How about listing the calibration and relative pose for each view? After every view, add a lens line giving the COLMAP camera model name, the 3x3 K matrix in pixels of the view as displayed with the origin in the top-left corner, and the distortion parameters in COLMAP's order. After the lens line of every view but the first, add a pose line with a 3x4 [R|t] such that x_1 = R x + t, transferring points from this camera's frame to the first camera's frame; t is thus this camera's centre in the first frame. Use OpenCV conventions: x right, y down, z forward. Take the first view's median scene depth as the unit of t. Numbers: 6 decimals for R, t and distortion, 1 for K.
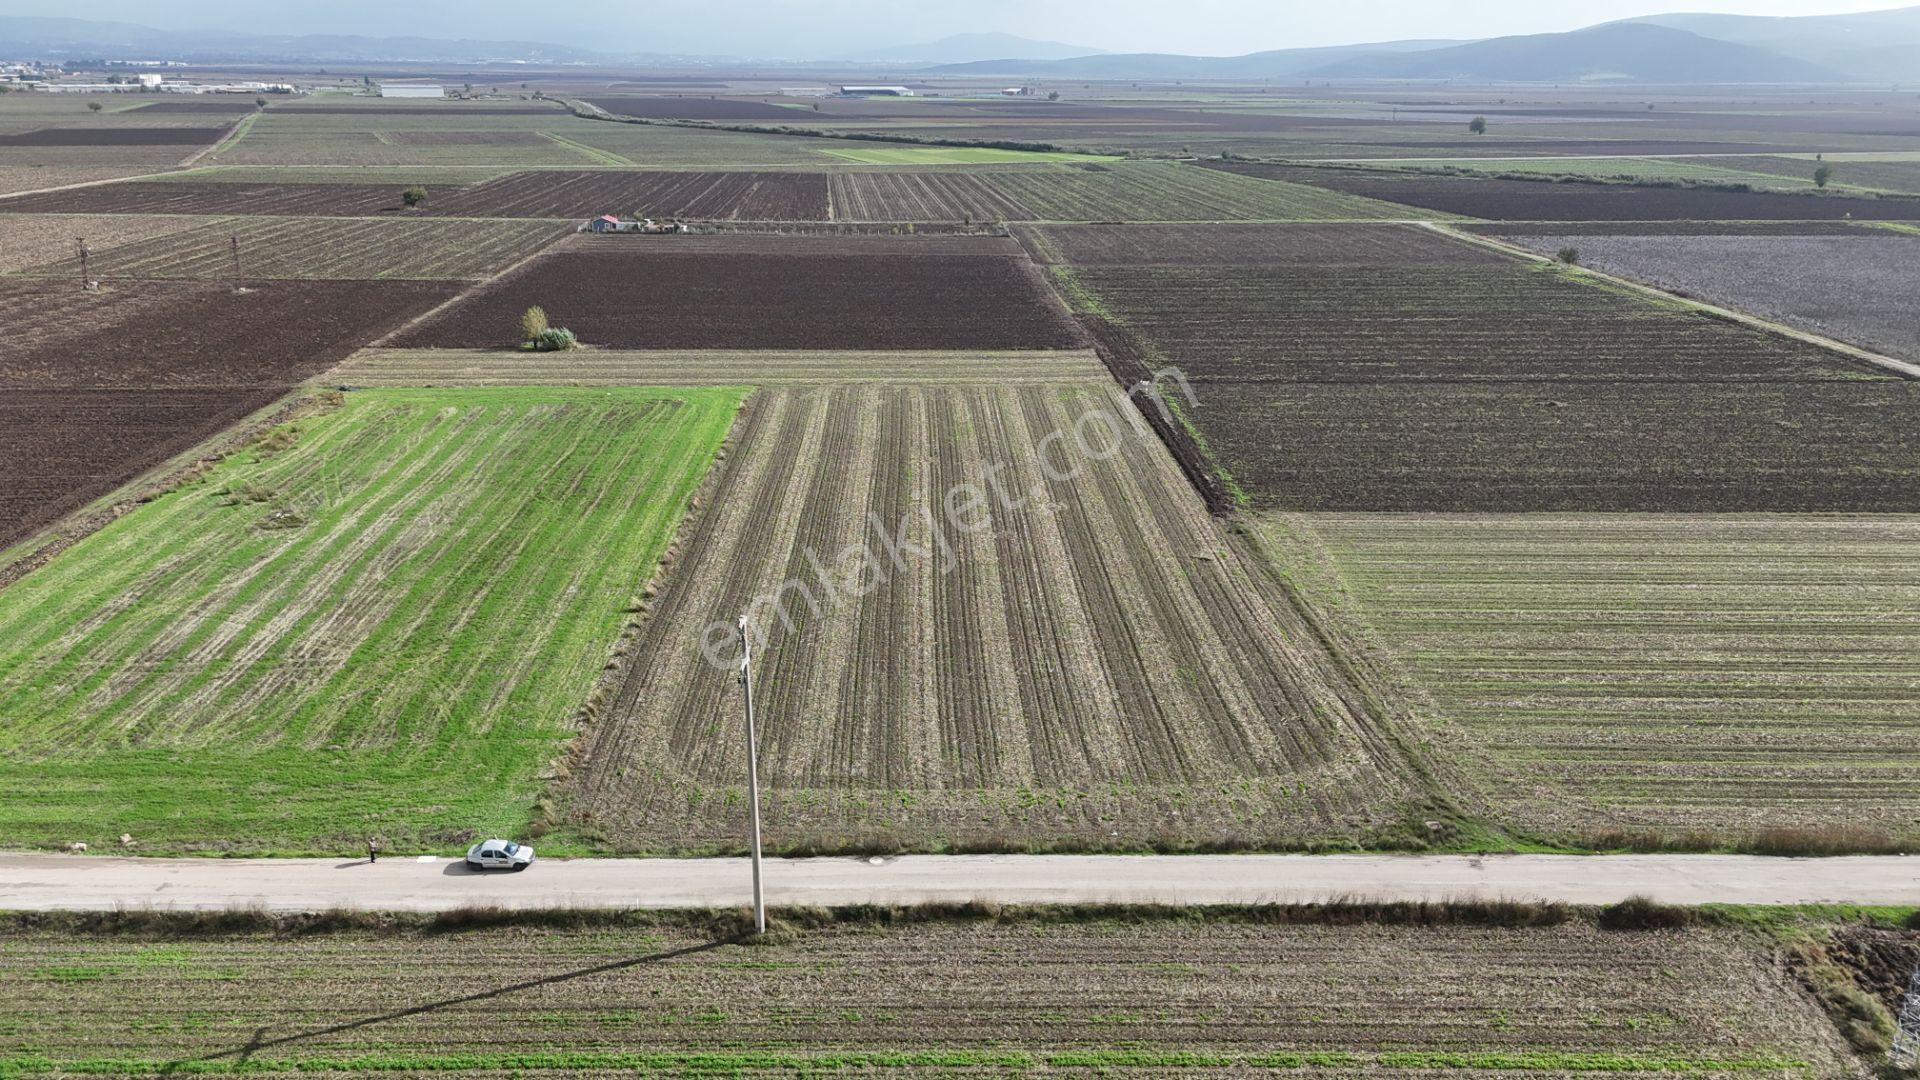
lens RADIAL K [[1411.7, 0, 967.7], [0, 1411.7, 544.5], [0, 0, 1]] dist [0.075469, -0.076111]
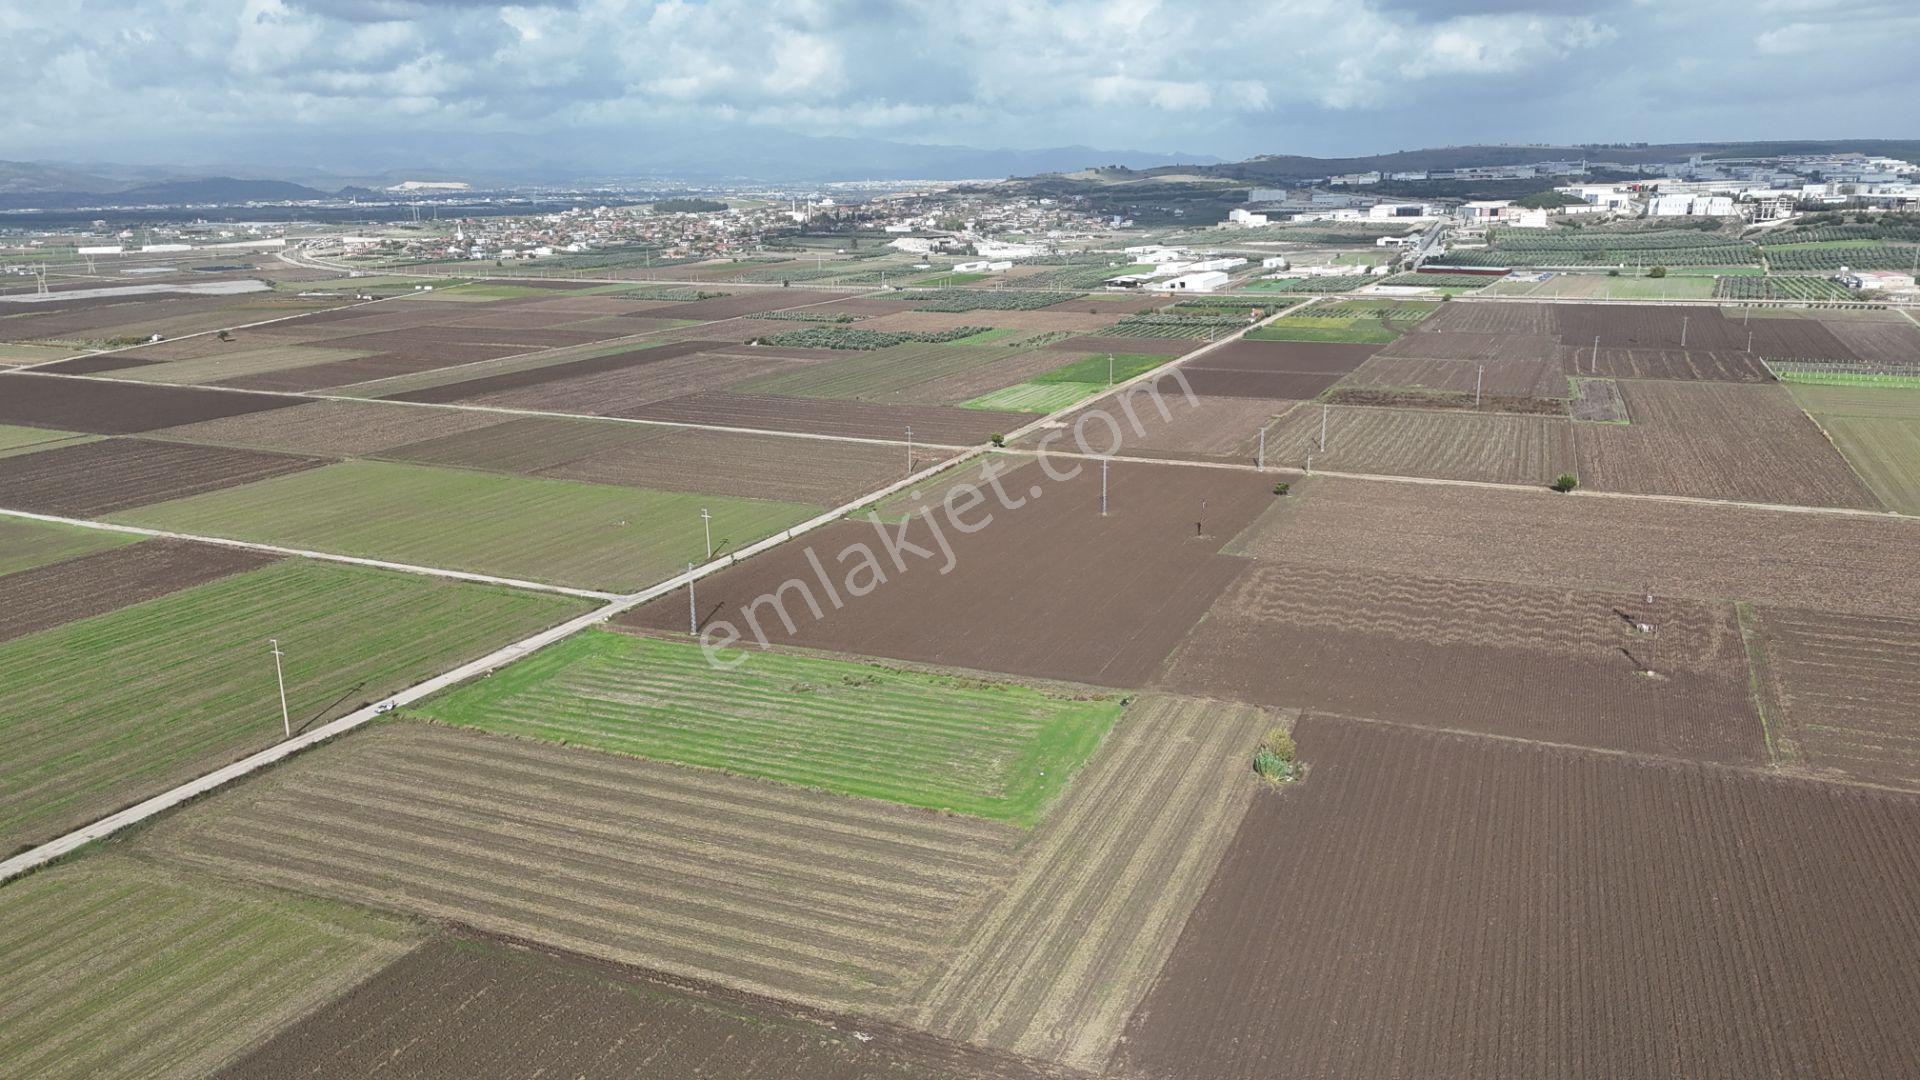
lens RADIAL K [[1411.7, 0, 967.7], [0, 1411.7, 544.5], [0, 0, 1]] dist [0.075469, -0.076111]
pose [[-0.433874, 0.229469, -0.871262, 1.222443], [-0.279228, 0.885163, 0.372181, -1.122247], [0.856613, 0.404760, -0.319975, 2.003640]]
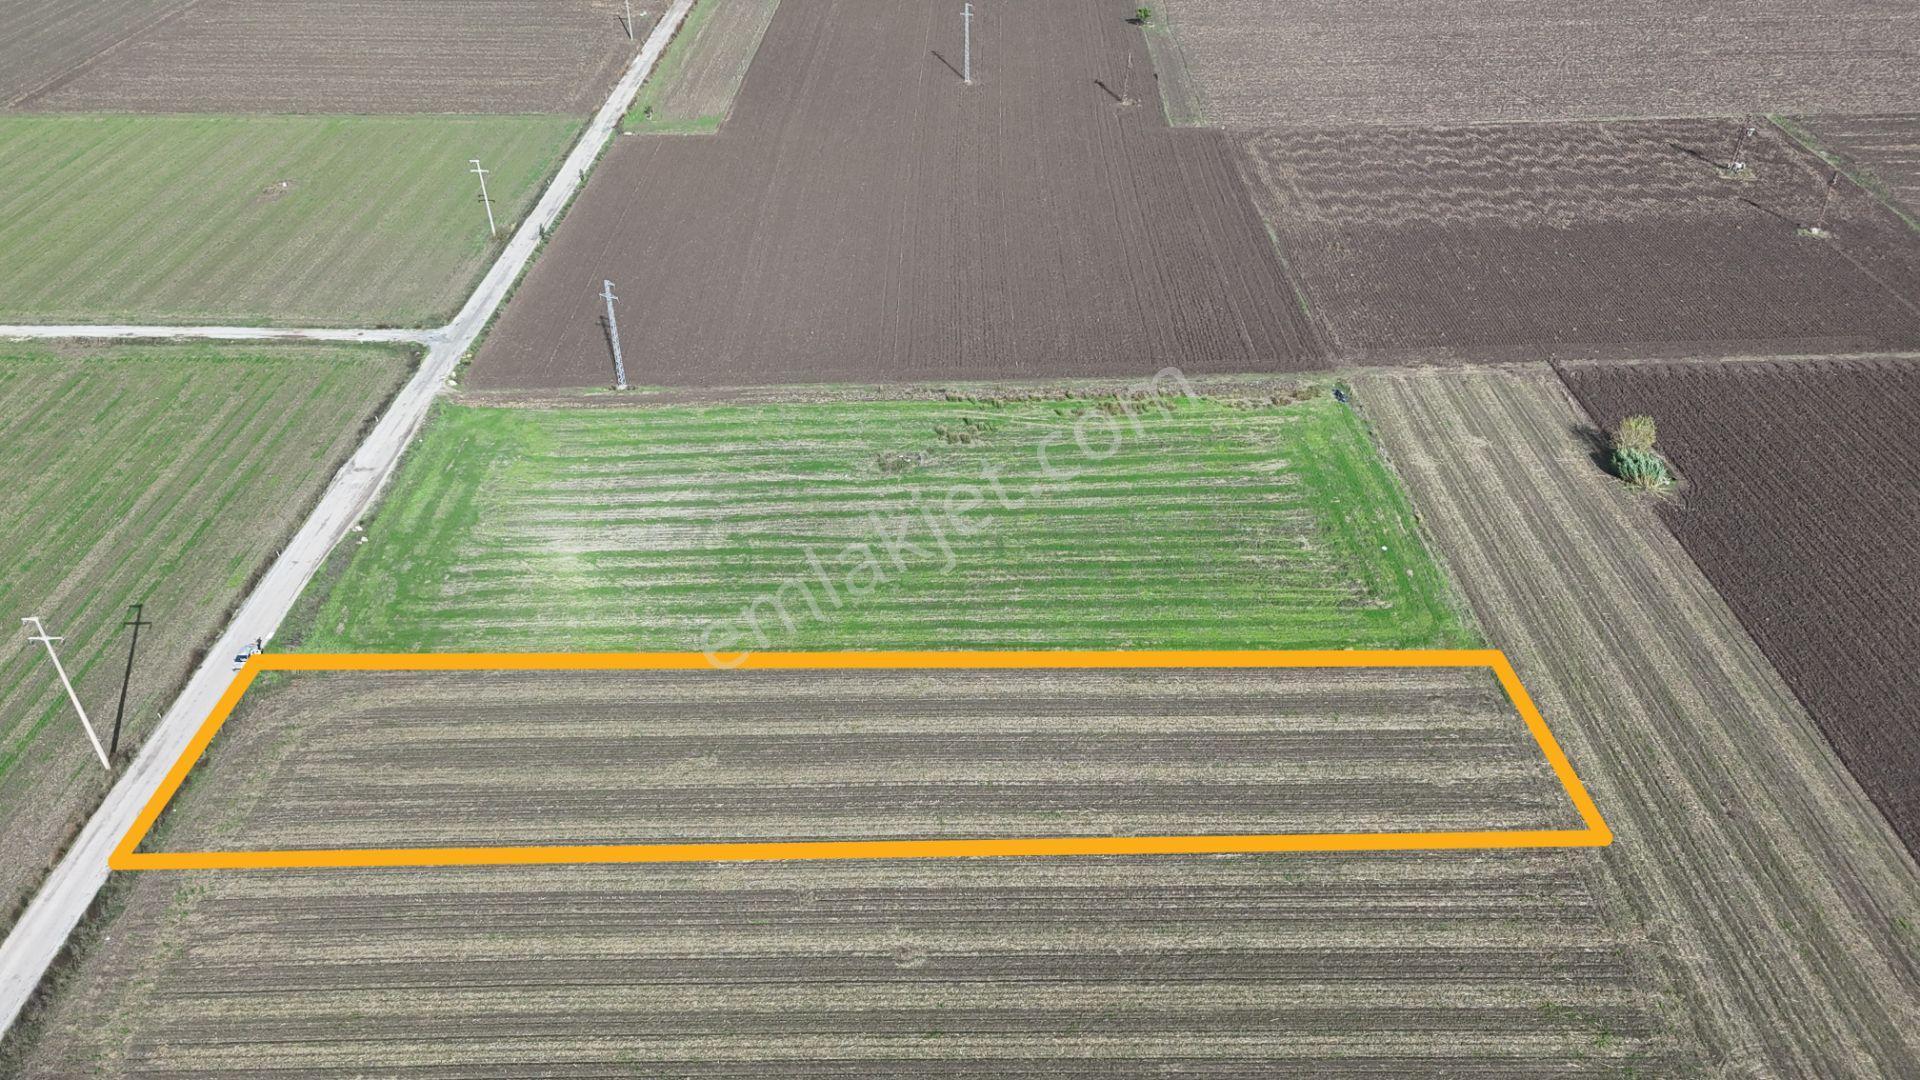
lens RADIAL K [[1411.7, 0, 967.7], [0, 1411.7, 544.5], [0, 0, 1]] dist [0.075469, -0.076111]
pose [[-0.032873, 0.568955, -0.821711, 0.705607], [-0.310465, 0.775671, 0.549497, -0.786708], [0.950016, 0.273176, 0.151143, 1.030782]]
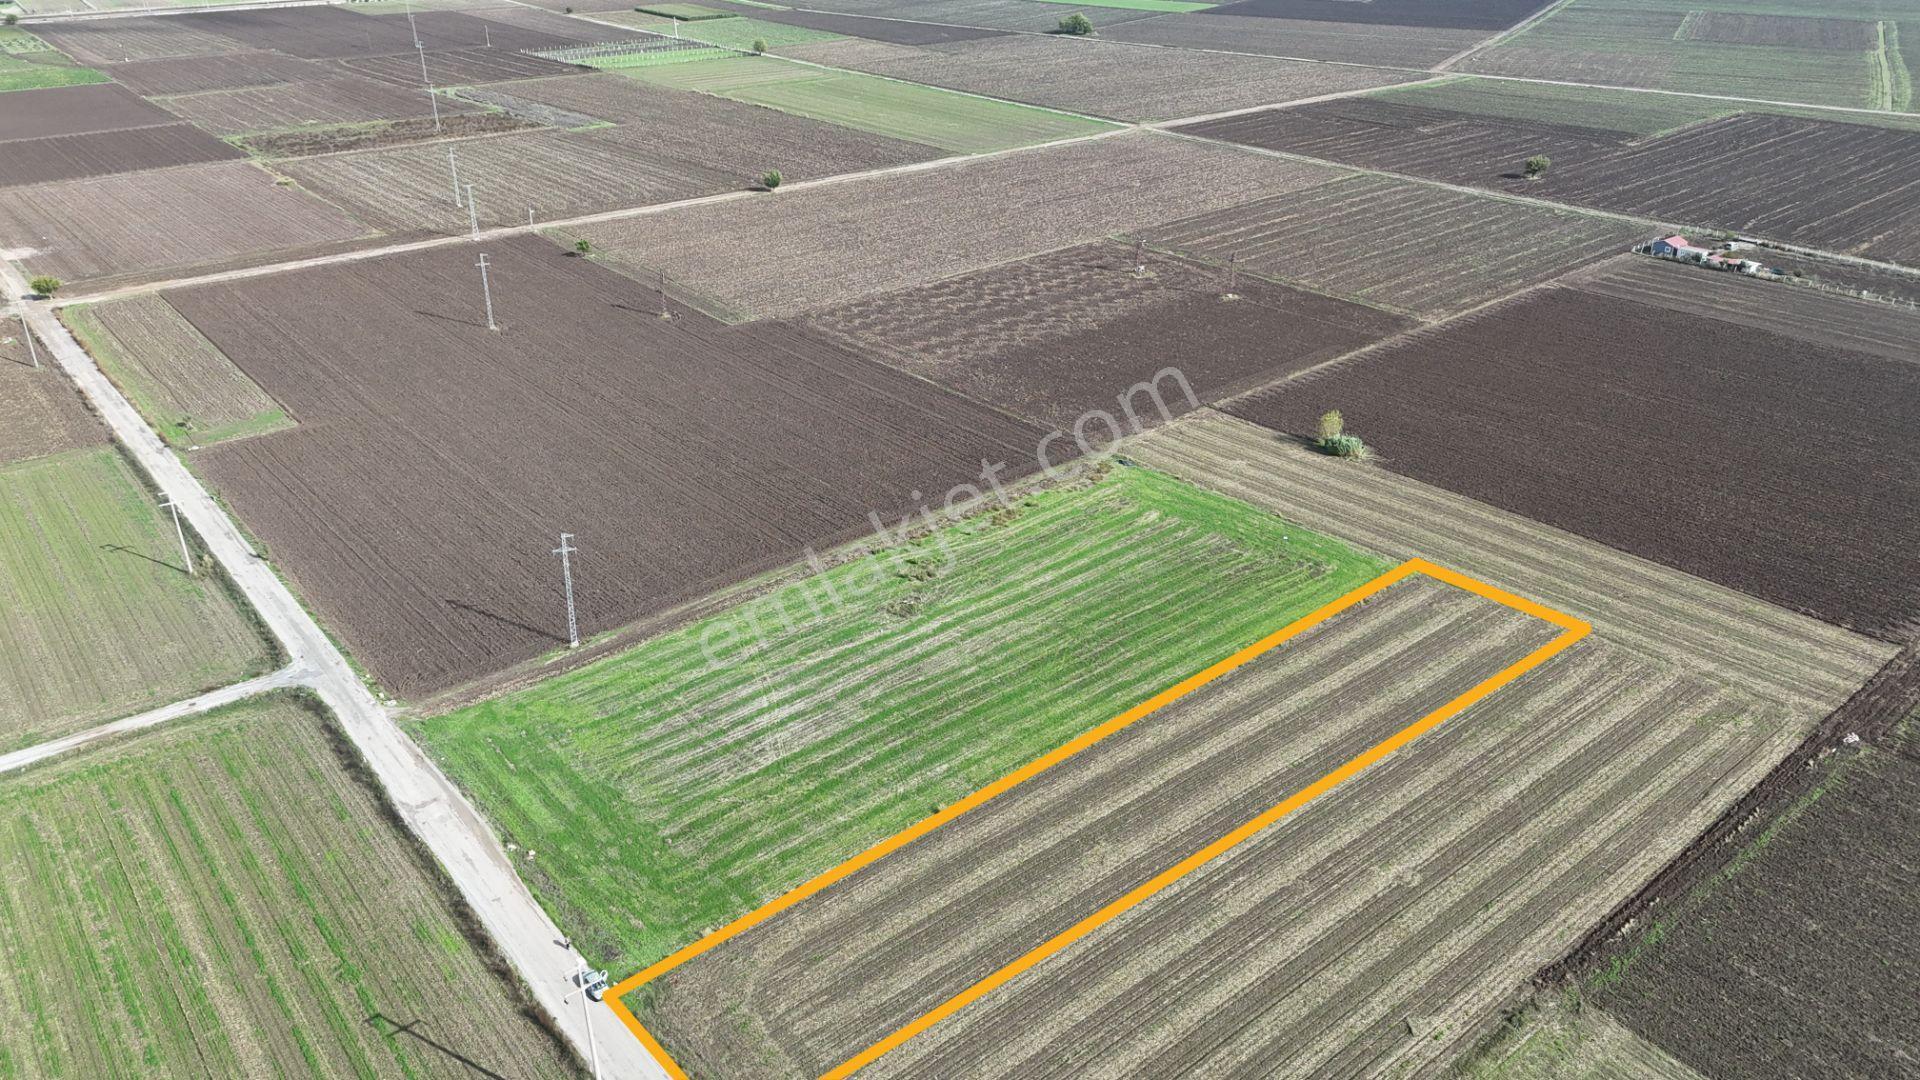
lens RADIAL K [[1411.7, 0, 967.7], [0, 1411.7, 544.5], [0, 0, 1]] dist [0.075469, -0.076111]
pose [[0.618201, 0.340845, -0.708274, 0.593459], [-0.244509, 0.939773, 0.238836, -0.484212], [0.747023, 0.025531, 0.664308, 0.152960]]
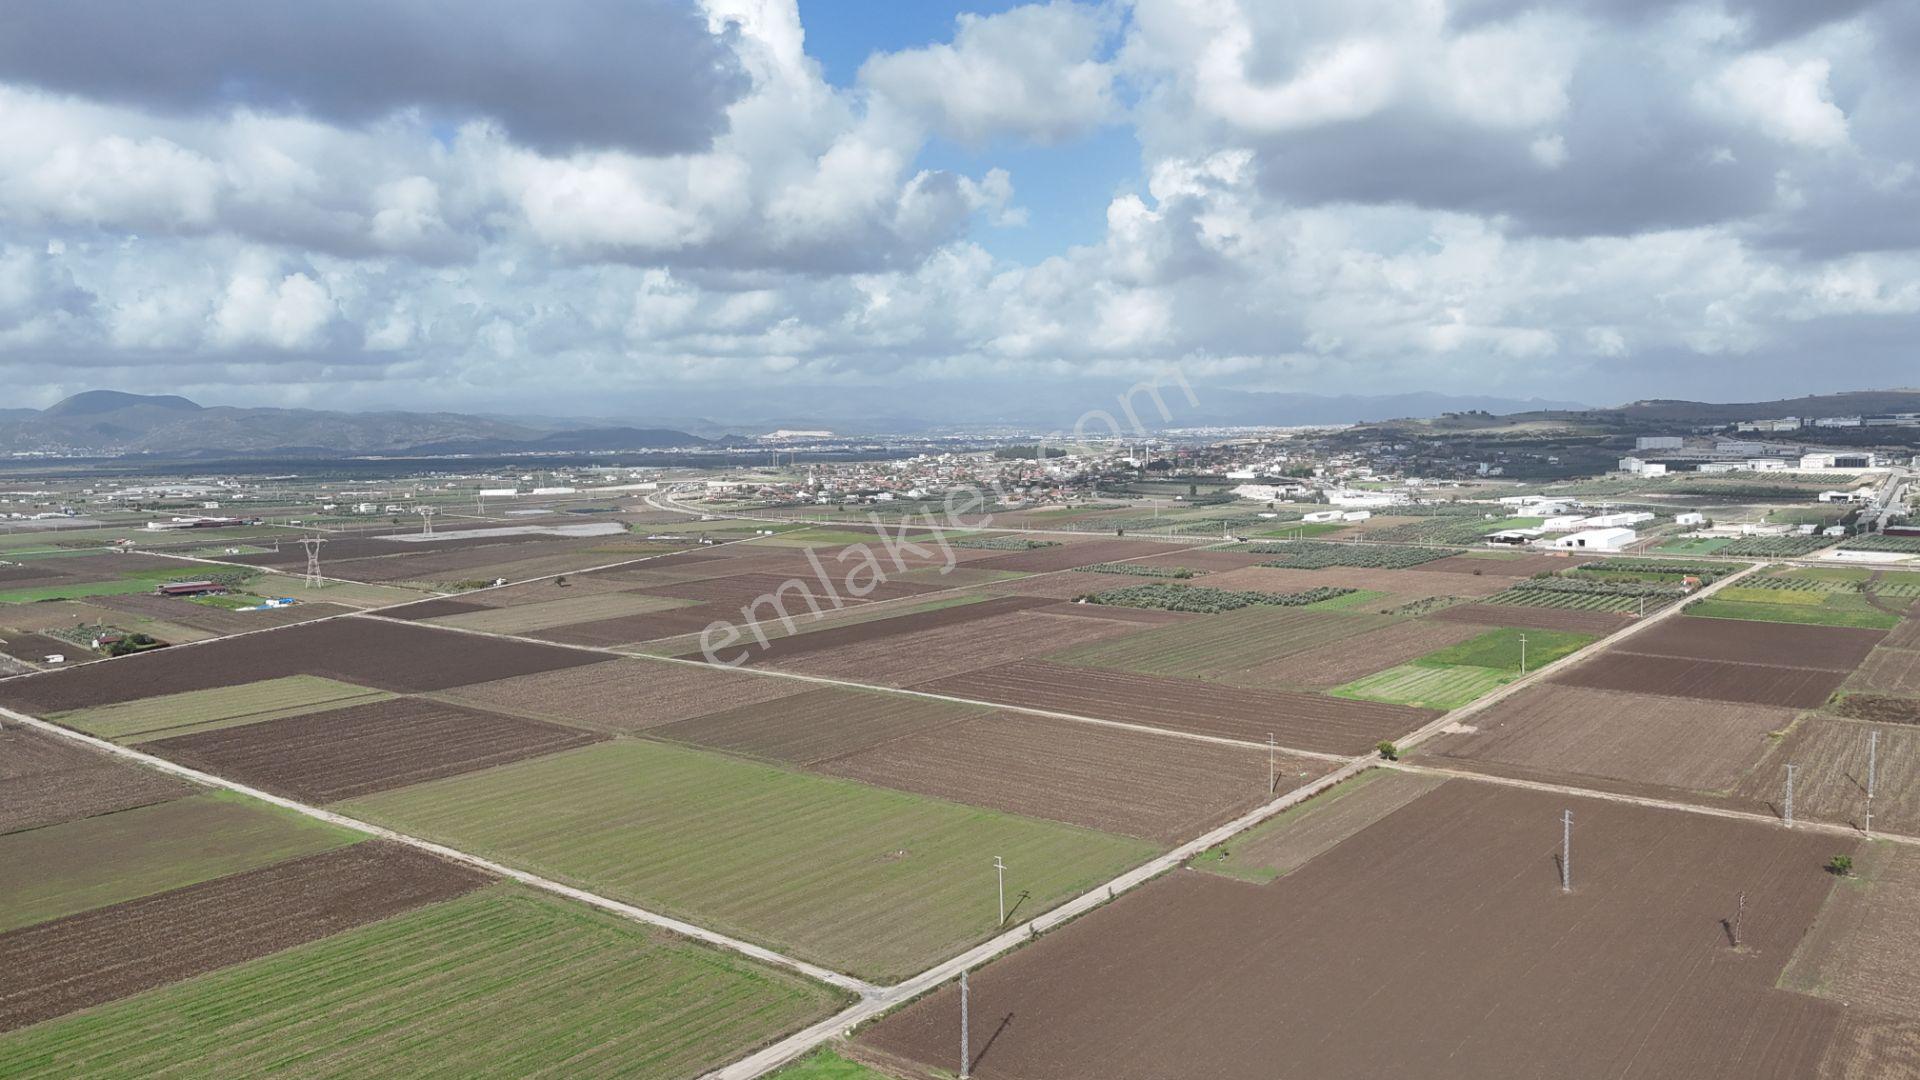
lens RADIAL K [[1411.7, 0, 967.7], [0, 1411.7, 544.5], [0, 0, 1]] dist [0.075469, -0.076111]
pose [[-0.630861, 0.070201, -0.772713, 0.556360], [-0.238952, 0.929915, 0.279569, -0.984130], [0.738184, 0.361011, -0.569873, 1.593959]]
